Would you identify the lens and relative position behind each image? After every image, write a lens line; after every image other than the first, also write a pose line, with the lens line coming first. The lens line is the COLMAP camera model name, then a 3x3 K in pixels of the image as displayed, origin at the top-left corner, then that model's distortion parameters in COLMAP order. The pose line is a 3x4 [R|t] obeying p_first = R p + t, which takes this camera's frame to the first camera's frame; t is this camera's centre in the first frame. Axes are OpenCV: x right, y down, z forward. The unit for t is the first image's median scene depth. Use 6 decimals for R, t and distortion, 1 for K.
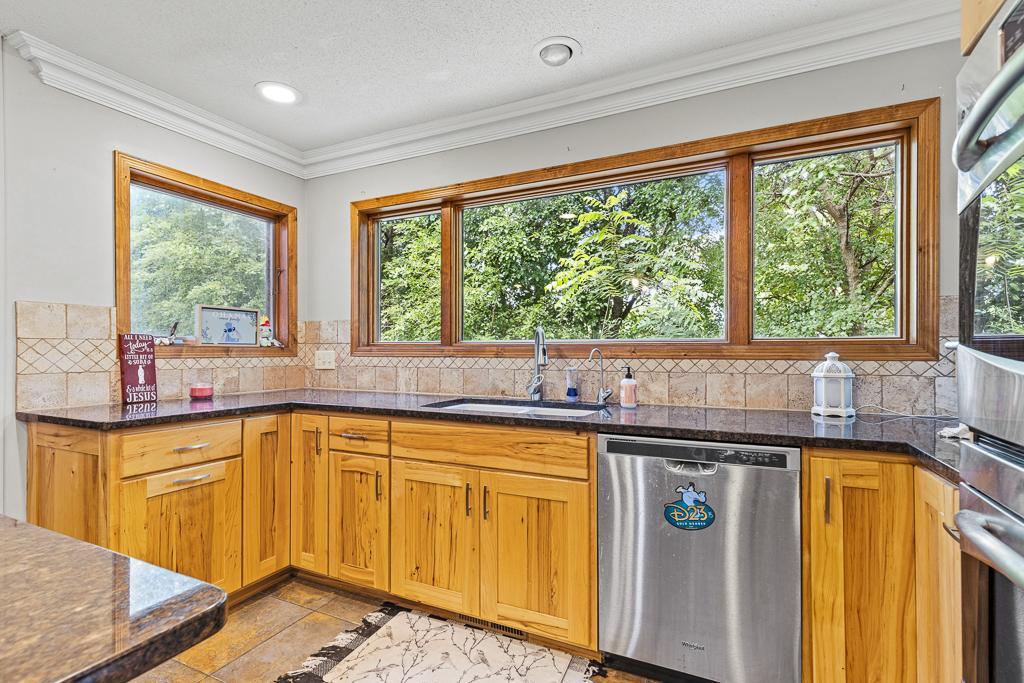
lens RADIAL K [[469.5, 0, 514.5], [0, 469.5, 347.3], [0, 0, 1]] dist [0.007192, -0.001284]
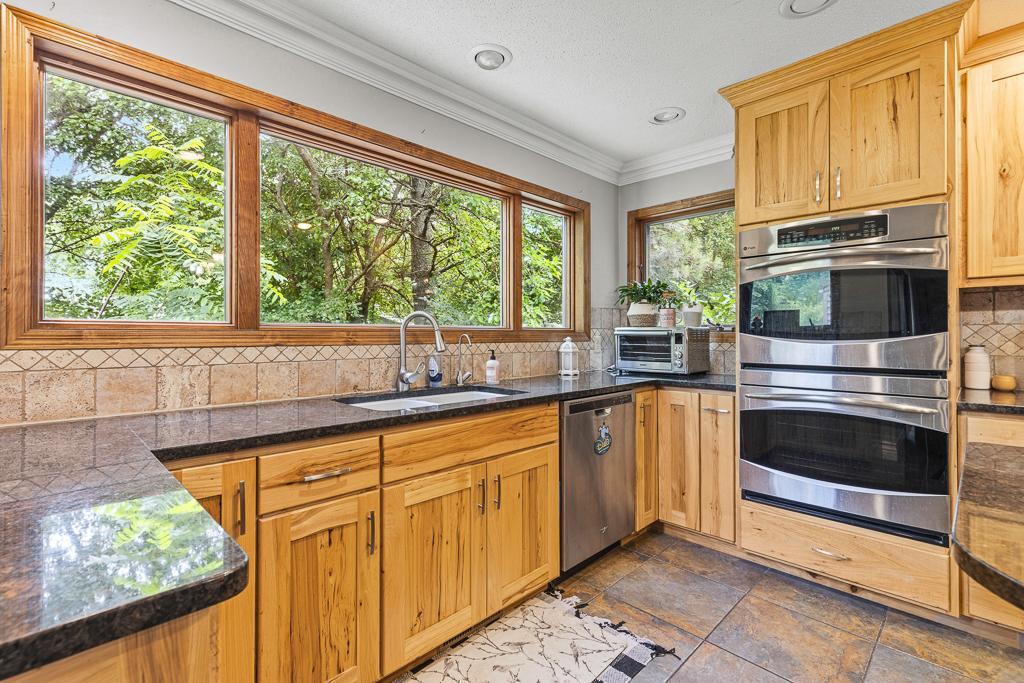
lens RADIAL K [[469.5, 0, 497.5], [0, 469.5, 332.7], [0, 0, 1]] dist [0.007192, -0.001284]
pose [[0.349387, 0.005737, 0.936961, -0.875819], [-0.003631, 0.999982, -0.004769, 0.004411], [-0.936972, -0.001736, 0.349401, 0.592107]]
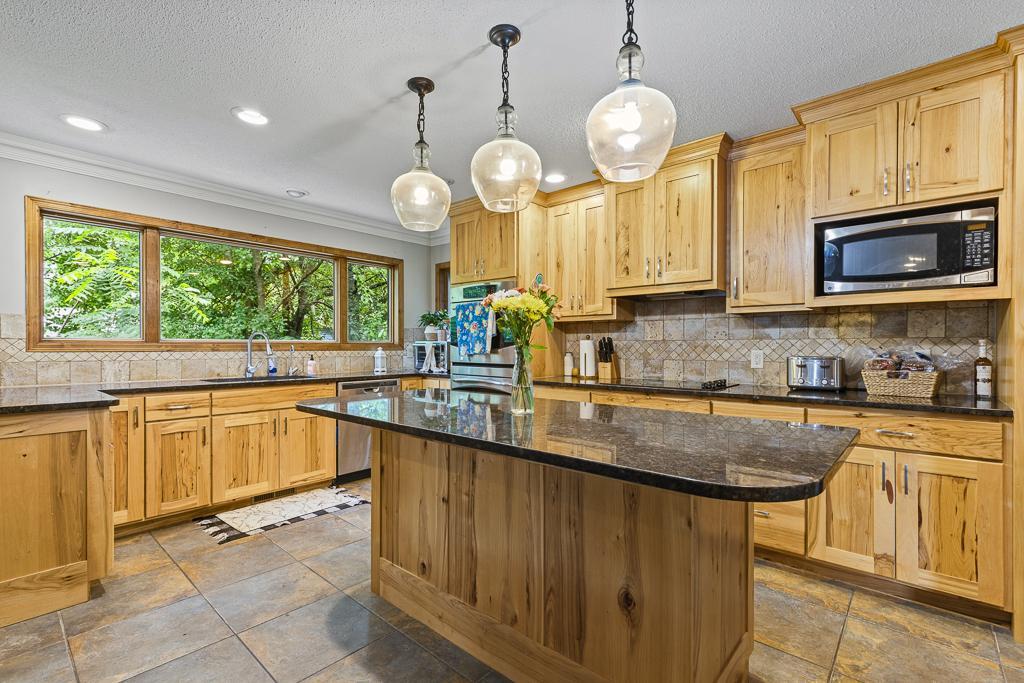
lens RADIAL K [[469.5, 0, 498.9], [0, 469.5, 349.5], [0, 0, 1]] dist [0.007192, -0.001284]
pose [[0.291877, -0.004895, 0.956443, -1.464654], [-0.006162, 0.999957, 0.006998, 0.000853], [-0.956436, -0.007936, 0.291834, -0.343297]]
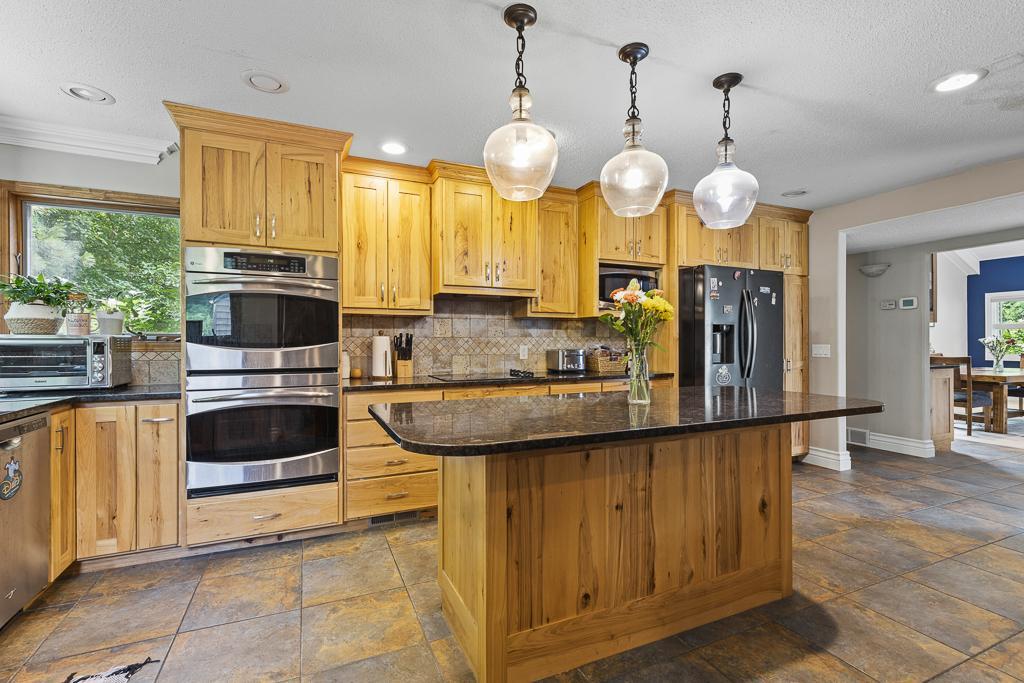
lens RADIAL K [[469.5, 0, 520.2], [0, 469.5, 343.7], [0, 0, 1]] dist [0.007192, -0.001284]
pose [[-0.767439, 0.000315, 0.641122, -1.030571], [0.000309, 1.000000, -0.000122, 0.001504], [-0.641122, 0.000104, -0.767439, 0.818072]]
